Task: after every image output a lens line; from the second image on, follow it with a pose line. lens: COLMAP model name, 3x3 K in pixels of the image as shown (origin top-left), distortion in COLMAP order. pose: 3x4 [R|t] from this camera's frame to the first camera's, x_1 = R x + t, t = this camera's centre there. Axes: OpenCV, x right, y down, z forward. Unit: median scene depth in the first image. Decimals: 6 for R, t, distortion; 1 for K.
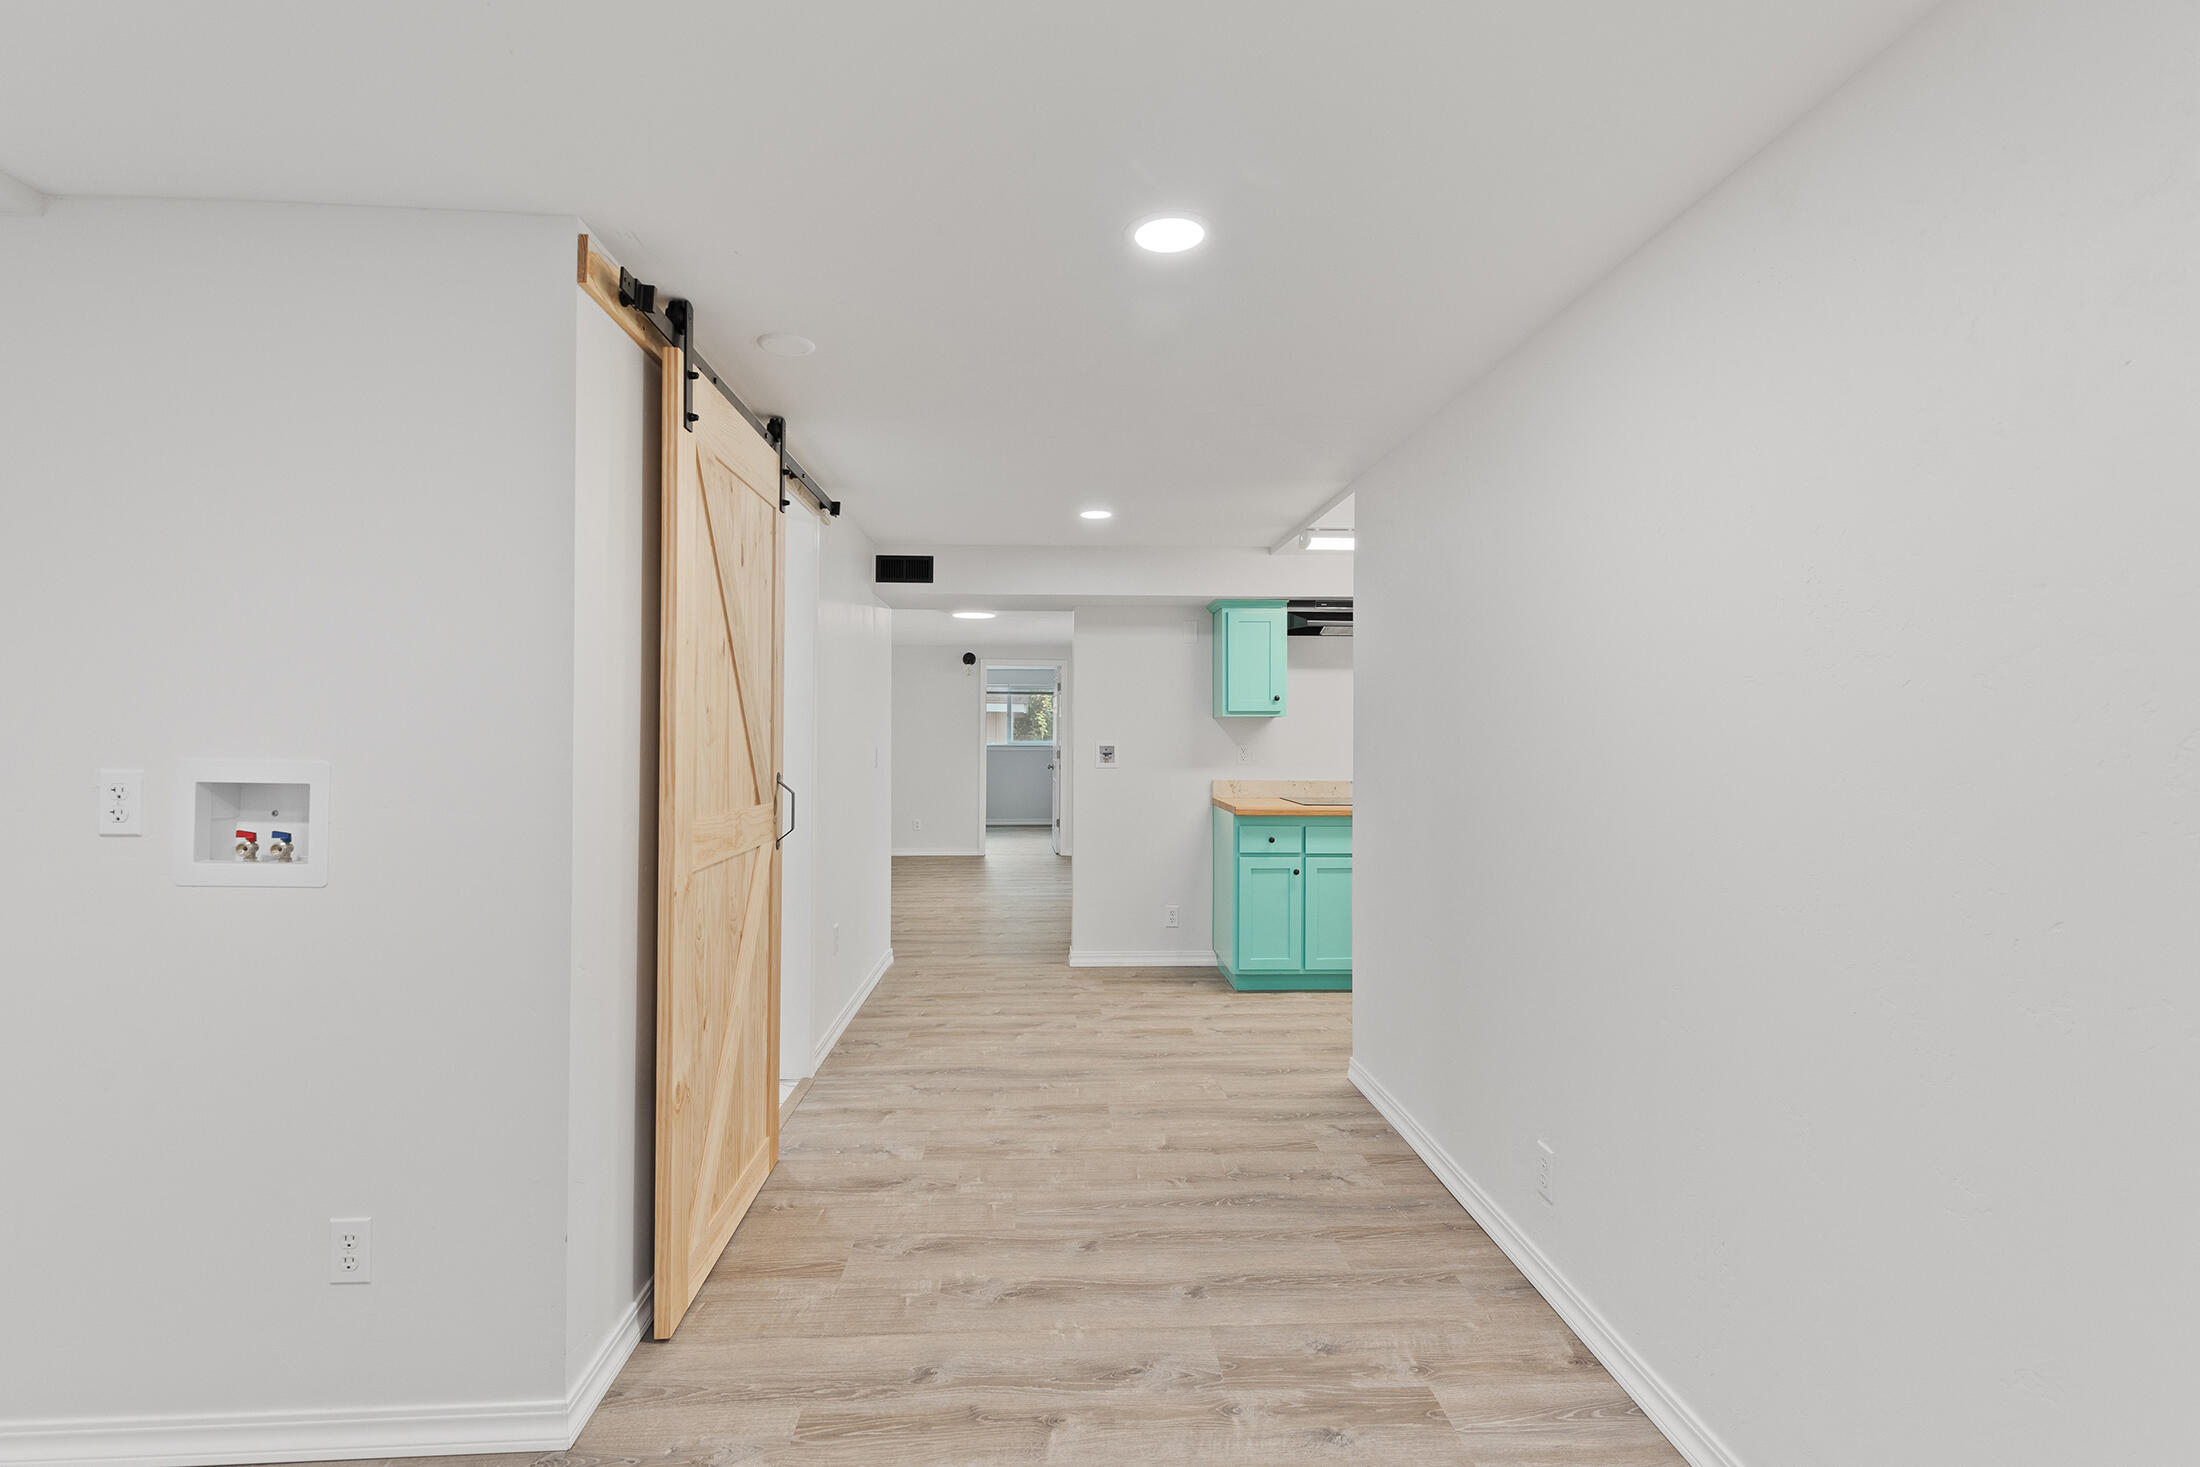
lens RADIAL K [[1024.0, 0, 1099.8], [0, 1024.0, 726.6], [0, 0, 1]] dist [0.007697, 0.000894]
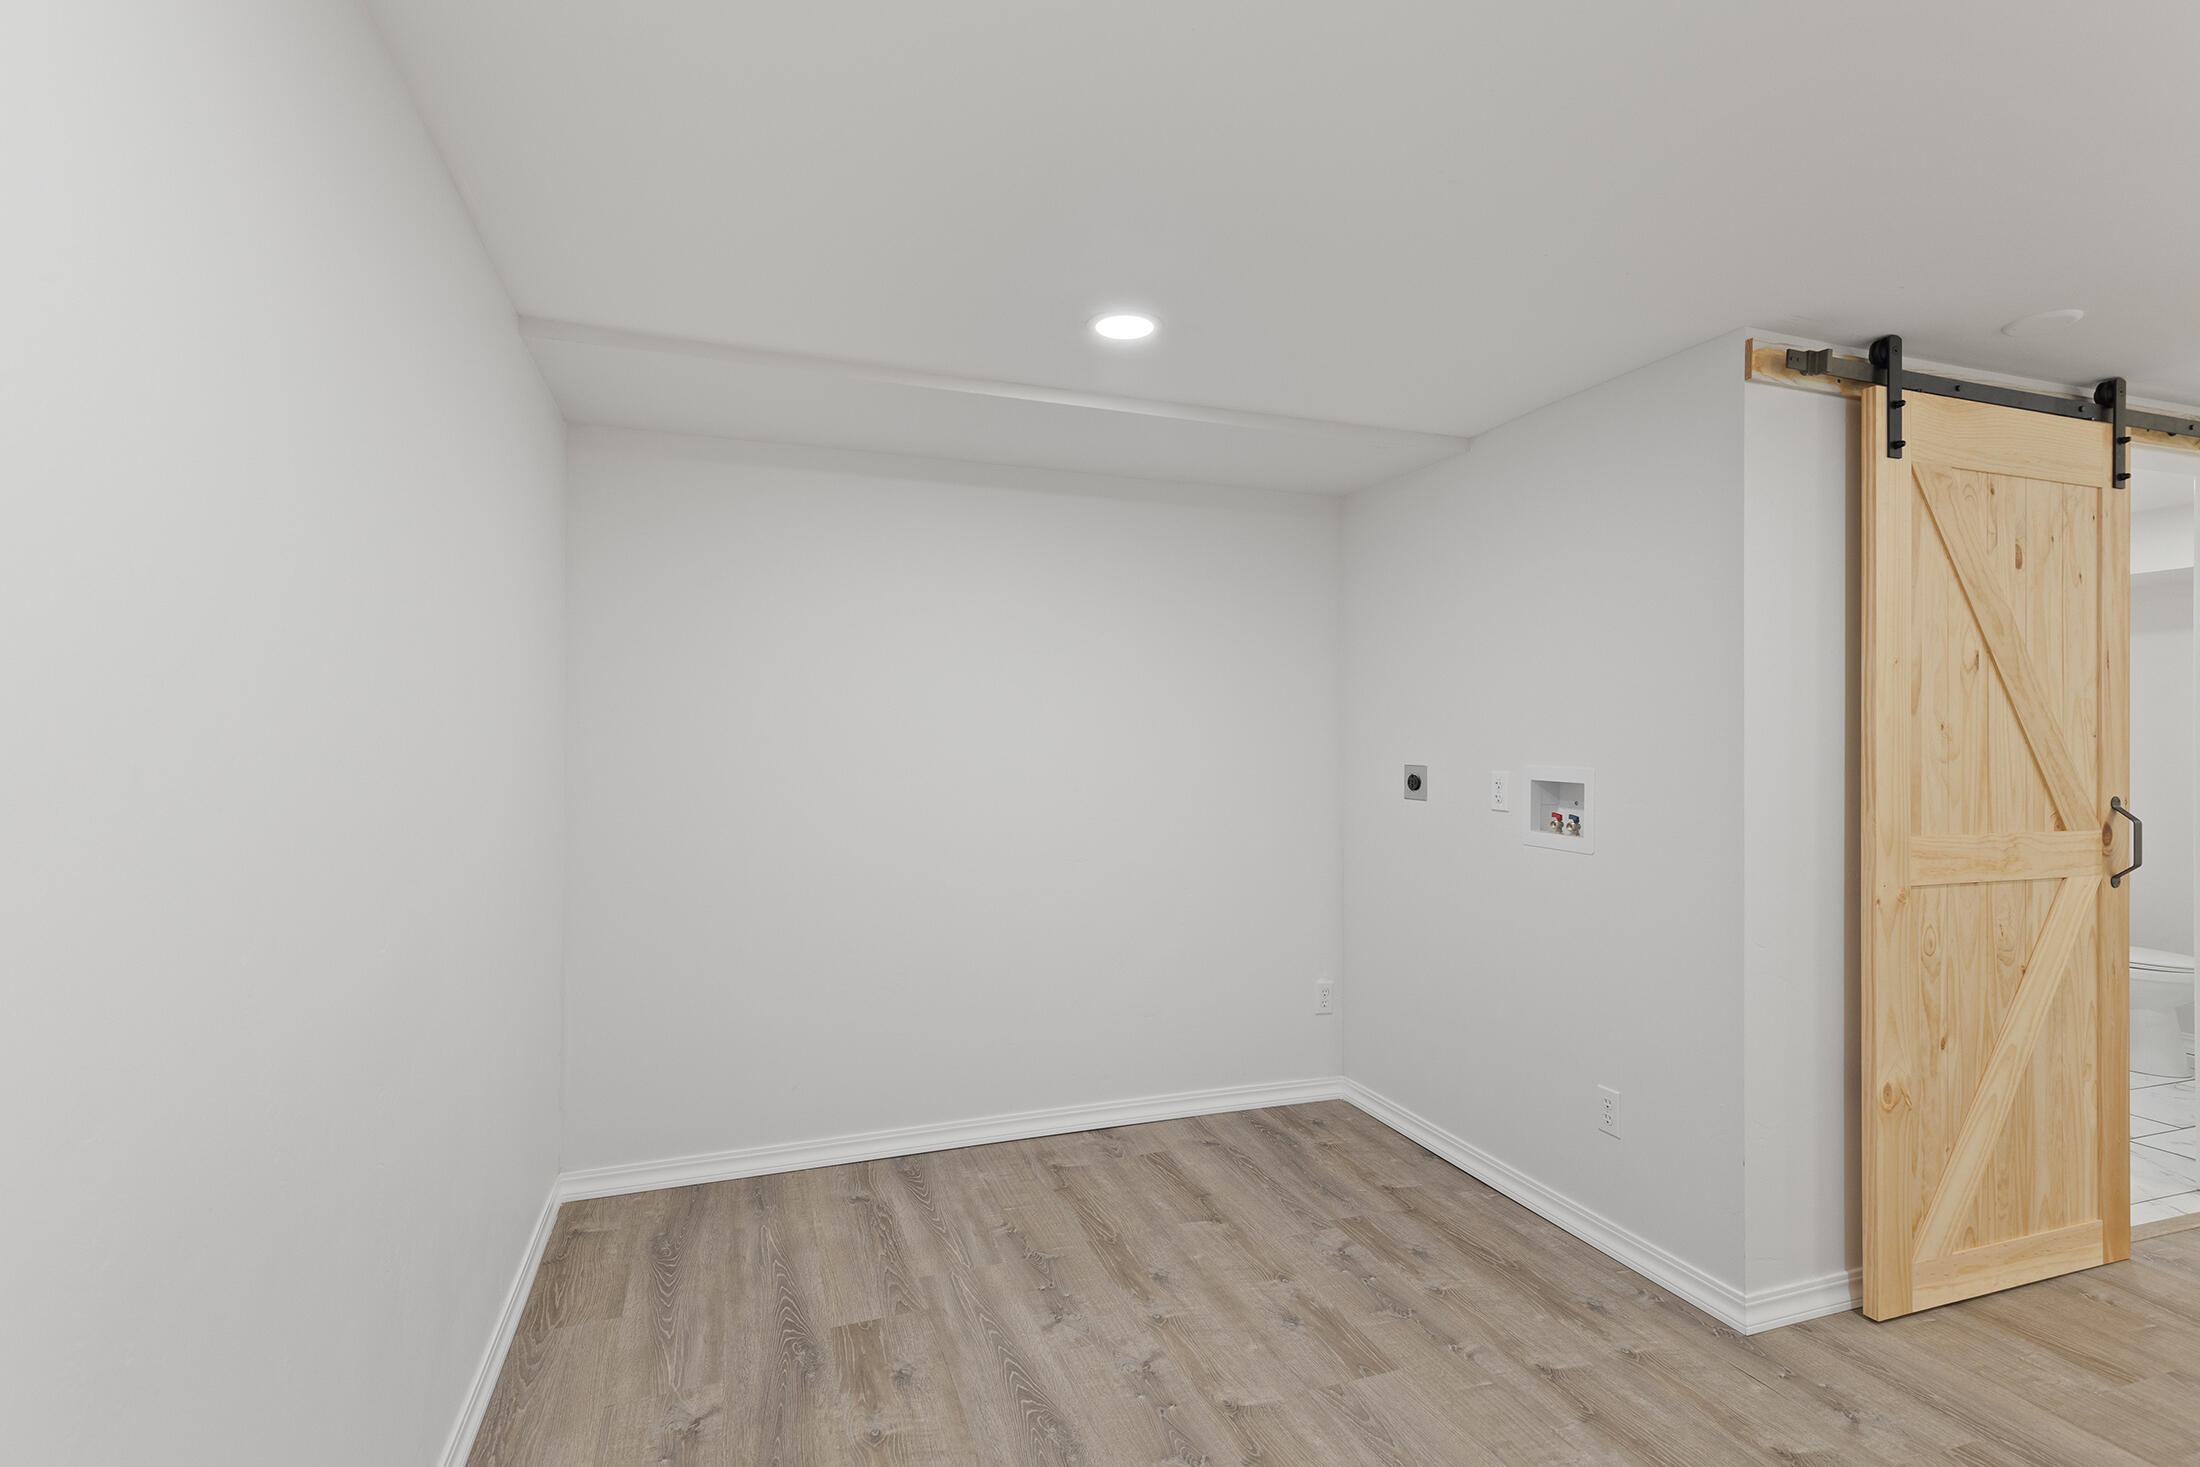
lens RADIAL K [[1024.0, 0, 1096.7], [0, 1024.0, 739.6], [0, 0, 1]] dist [0.007697, 0.000894]
pose [[0.279377, -0.008206, -0.960146, 0.380412], [0.003643, 0.999965, -0.007486, 0.001079], [0.960175, -0.001407, 0.279397, -0.068110]]
